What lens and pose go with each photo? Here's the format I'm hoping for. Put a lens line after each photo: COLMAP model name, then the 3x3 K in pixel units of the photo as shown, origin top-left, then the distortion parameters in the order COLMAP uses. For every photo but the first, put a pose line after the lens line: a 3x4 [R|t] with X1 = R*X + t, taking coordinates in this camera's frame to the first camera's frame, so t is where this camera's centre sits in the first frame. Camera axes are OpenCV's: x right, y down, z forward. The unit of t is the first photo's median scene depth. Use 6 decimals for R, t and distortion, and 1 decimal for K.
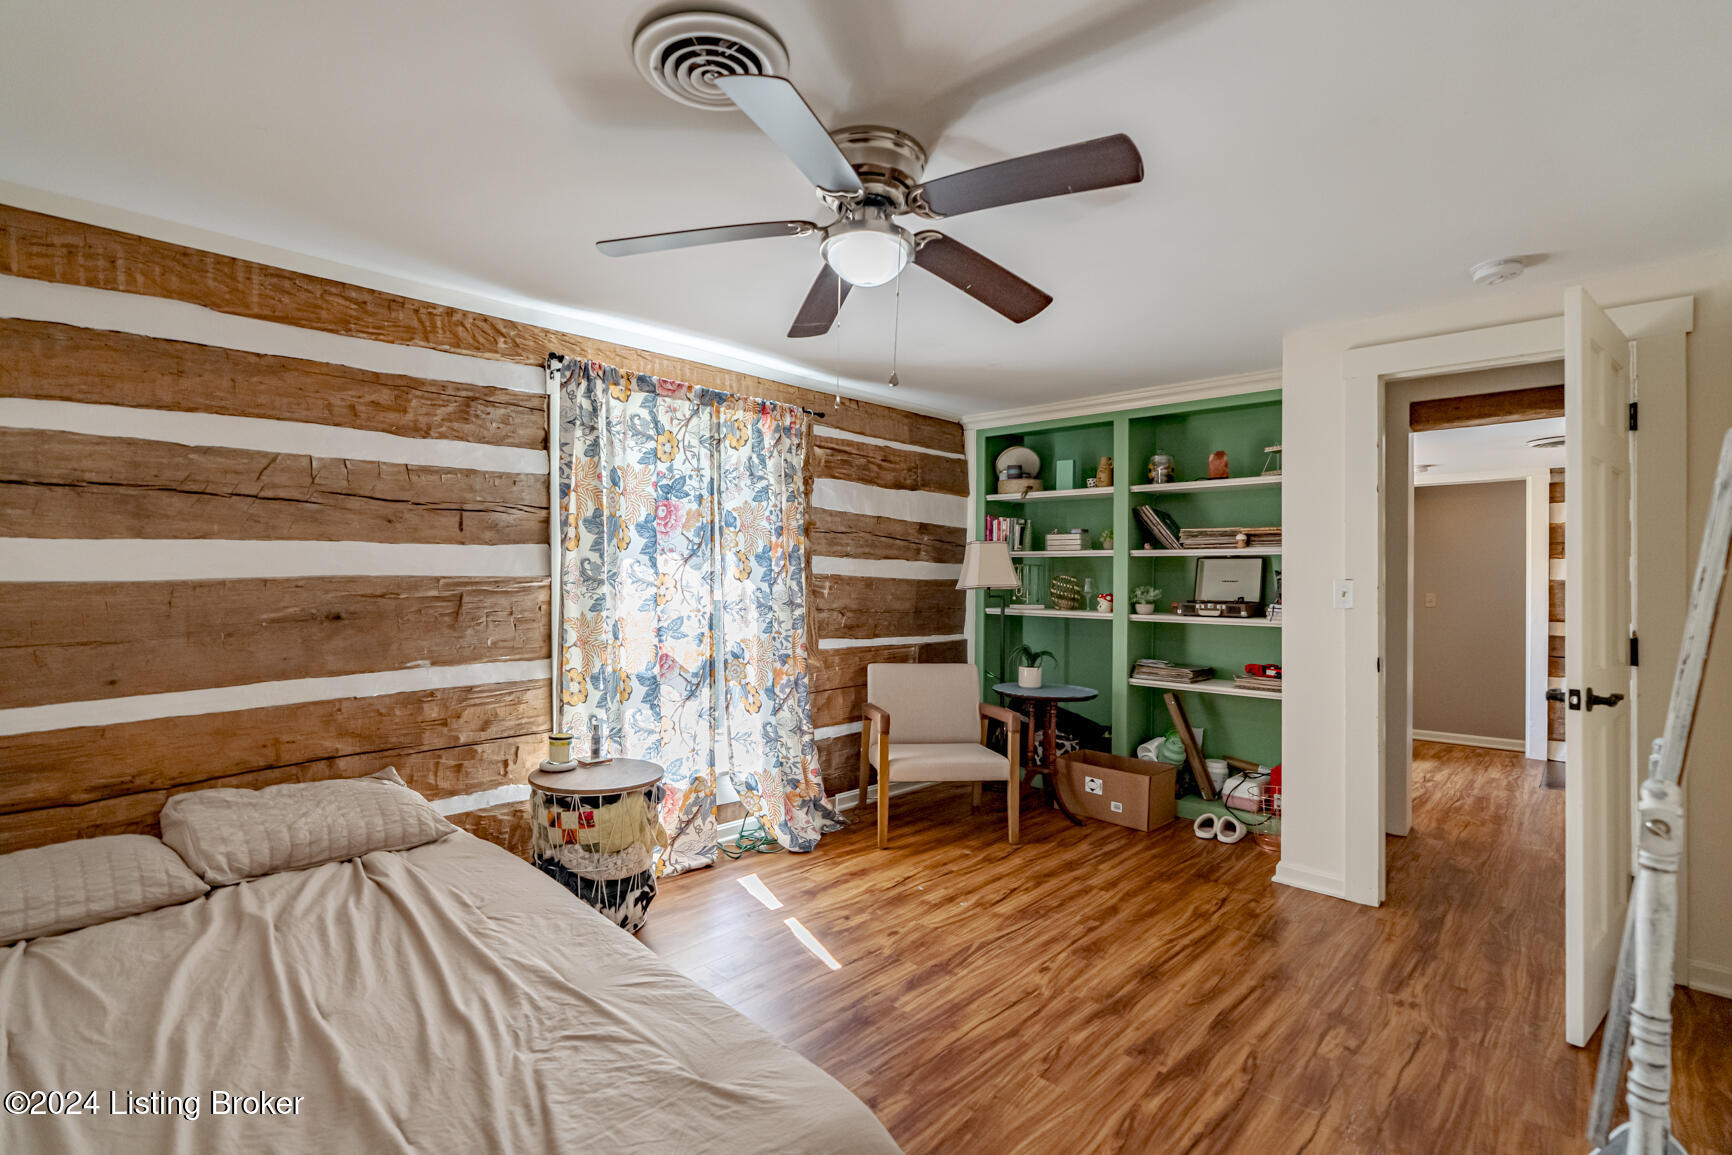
lens RADIAL K [[791.6, 0, 866.0], [0, 791.6, 577.5], [0, 0, 1]] dist [-0.014227, 0.000586]
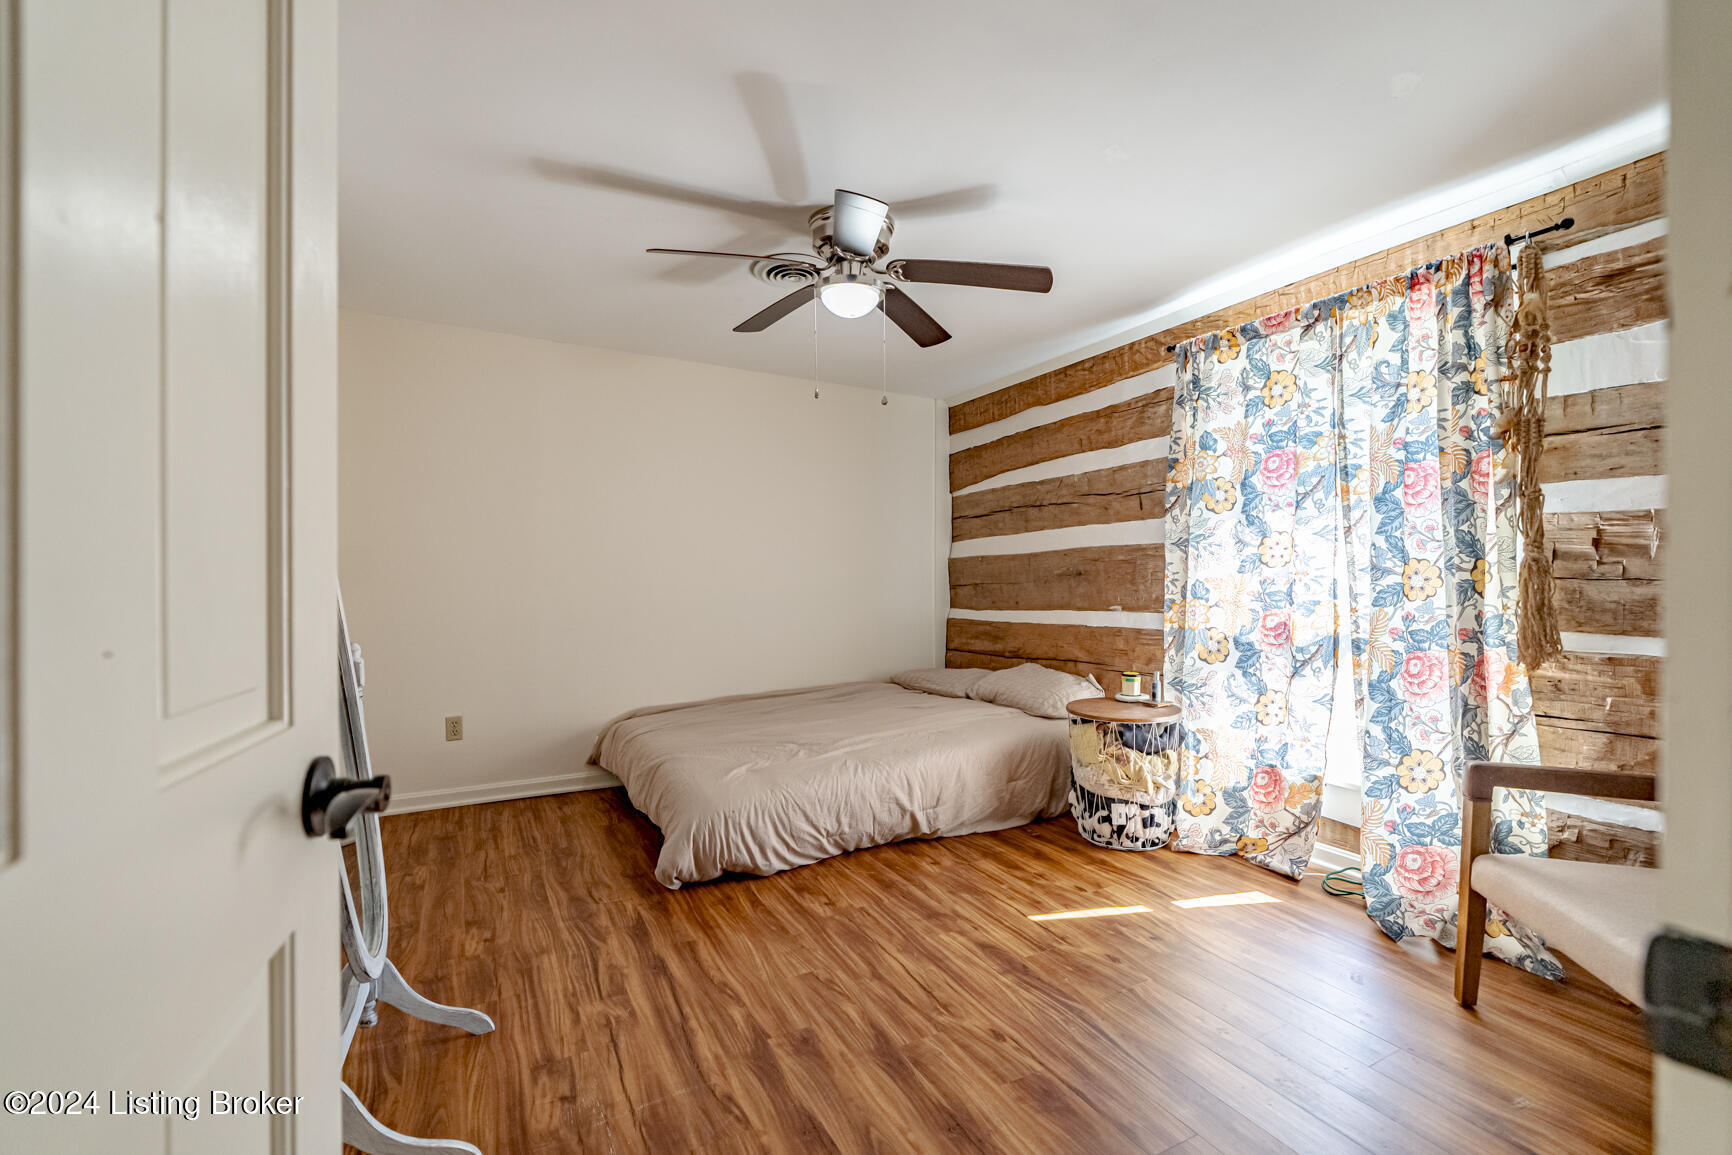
lens RADIAL K [[791.6, 0, 866.0], [0, 791.6, 577.5], [0, 0, 1]] dist [-0.014227, 0.000586]
pose [[-0.339927, -0.000815, -0.940451, 0.925255], [0.007741, 0.999963, -0.003664, 0.058040], [0.940420, -0.008526, -0.339908, 1.080523]]
